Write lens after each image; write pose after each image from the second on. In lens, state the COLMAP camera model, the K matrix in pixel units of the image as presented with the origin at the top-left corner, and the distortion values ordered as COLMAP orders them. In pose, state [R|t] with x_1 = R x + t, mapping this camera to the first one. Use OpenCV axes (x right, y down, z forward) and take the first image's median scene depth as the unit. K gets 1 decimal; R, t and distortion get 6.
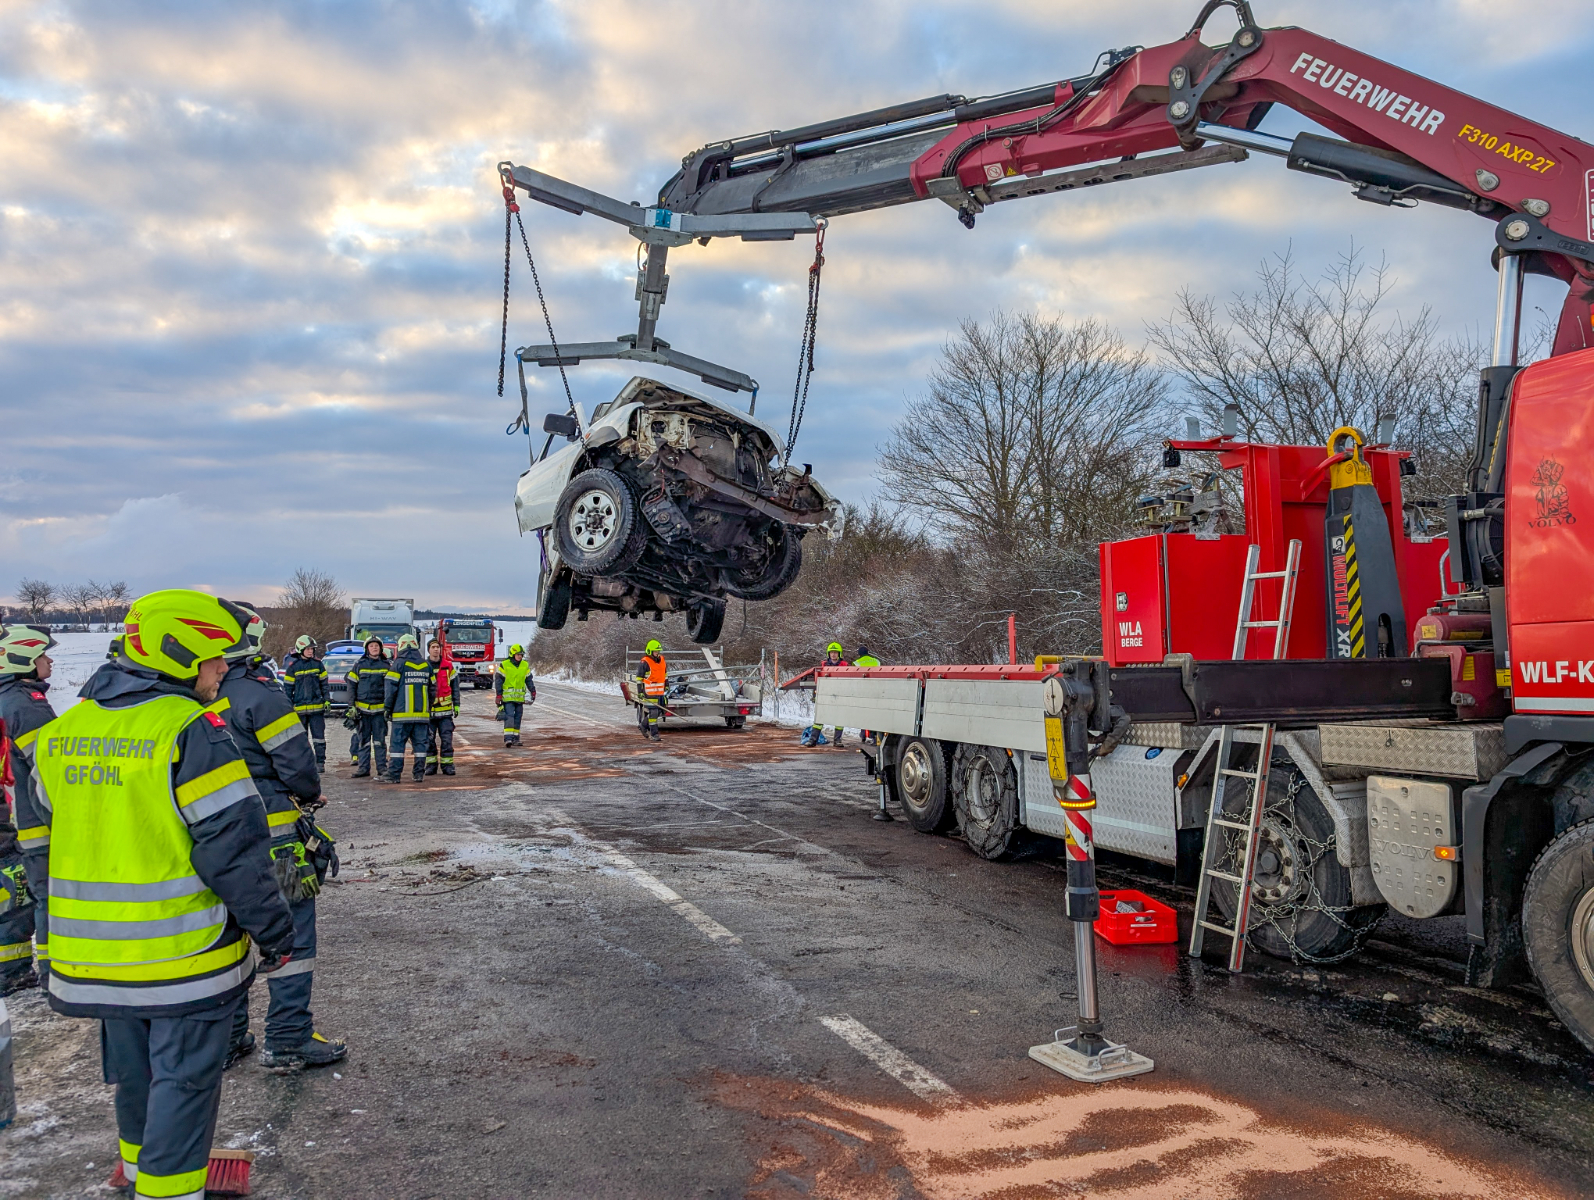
lens RADIAL K [[1130.5, 0, 810.1], [0, 1130.5, 639.0], [0, 0, 1]] dist [0.040231, -0.038312]
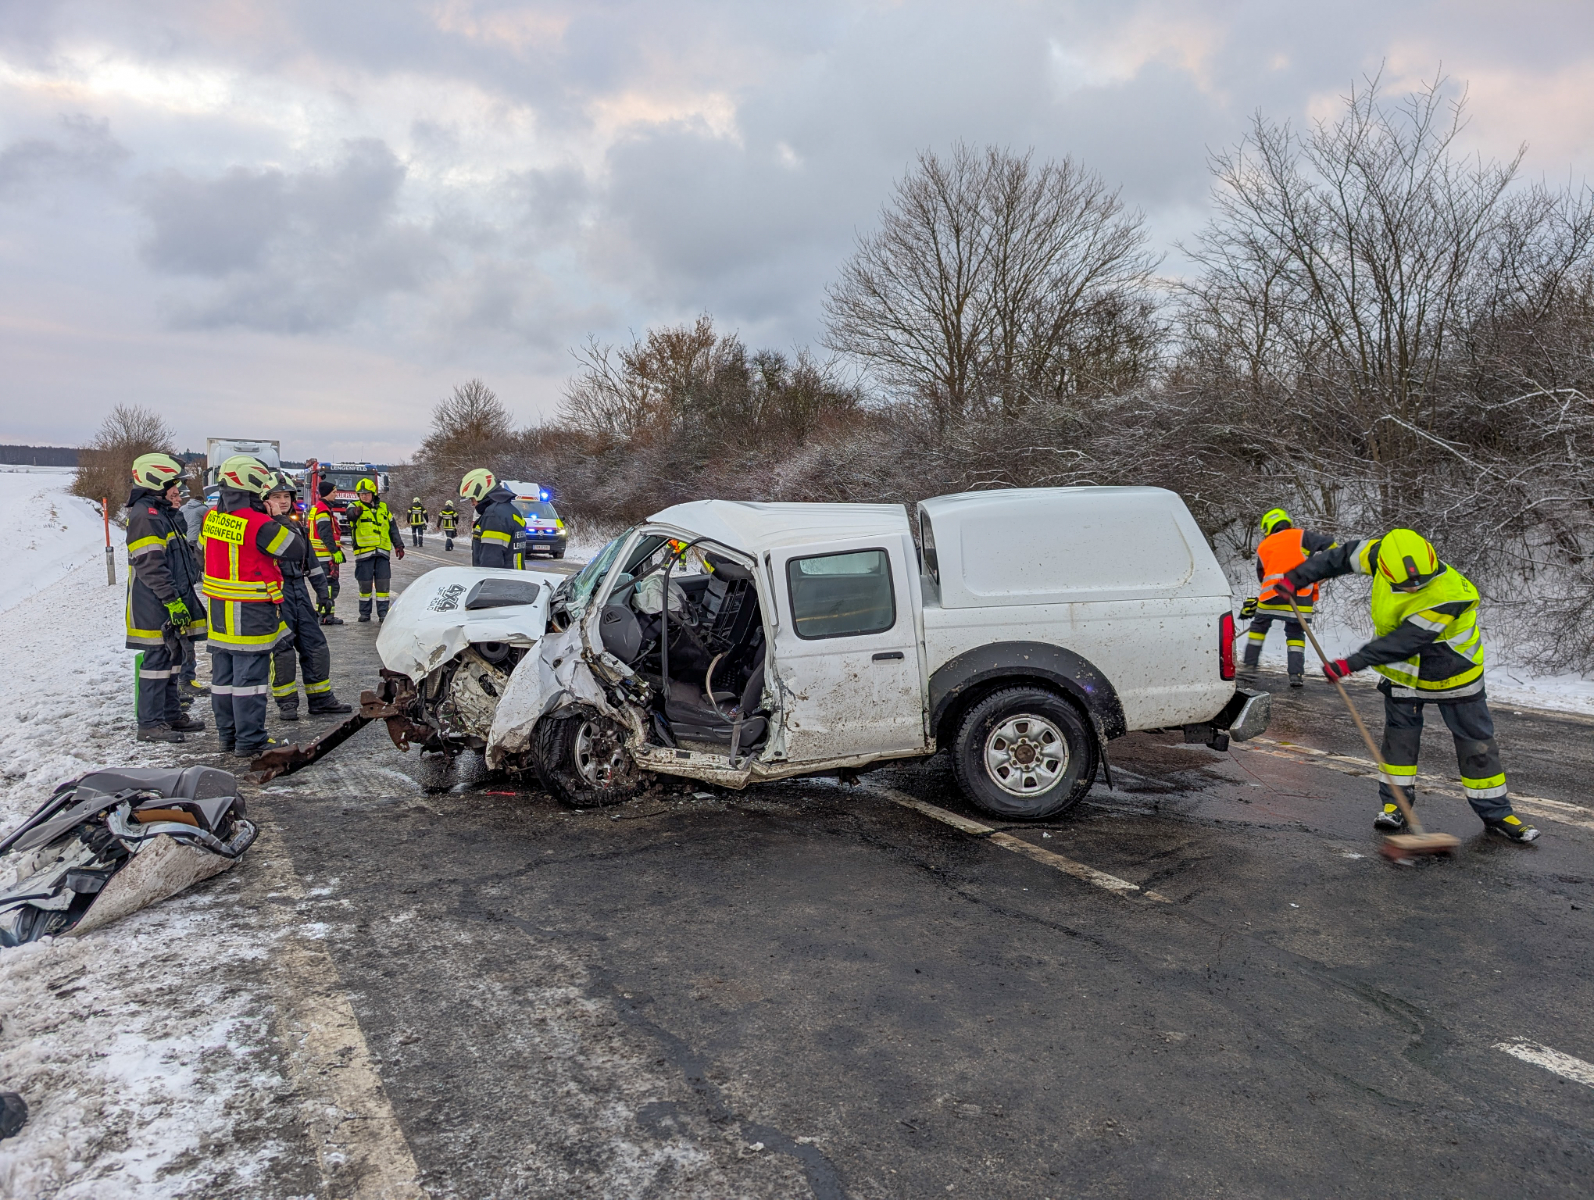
lens RADIAL K [[1130.5, 0, 790.6], [0, 1130.5, 609.3], [0, 0, 1]] dist [0.040231, -0.038312]
pose [[0.992873, 0.012578, 0.118514, -0.078183], [-0.024046, 0.995107, 0.095835, 0.003200], [-0.116728, -0.098002, 0.988317, 0.064922]]
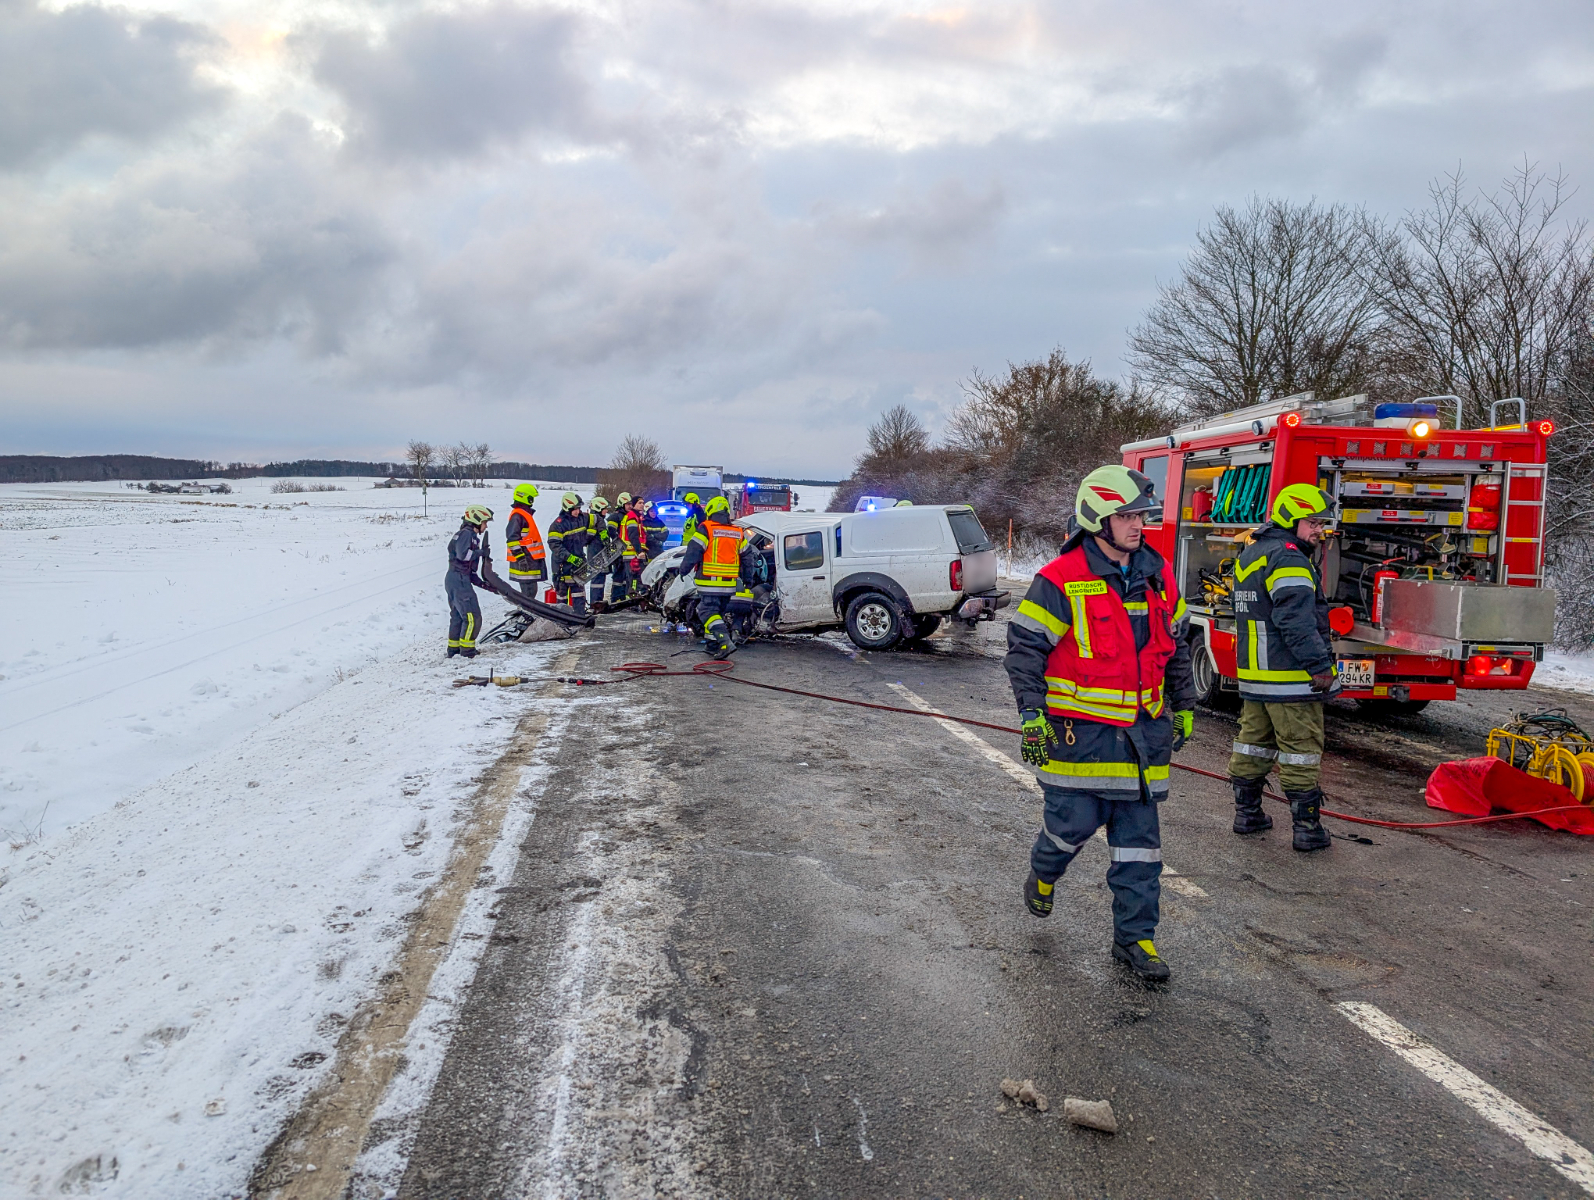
lens RADIAL K [[1130.5, 0, 793.8], [0, 1130.5, 614.6], [0, 0, 1]] dist [0.040231, -0.038312]
pose [[0.962270, 0.049560, -0.267547, 0.058540], [-0.023584, 0.994764, 0.099443, -0.000494], [0.271074, -0.089381, 0.958400, -0.161442]]
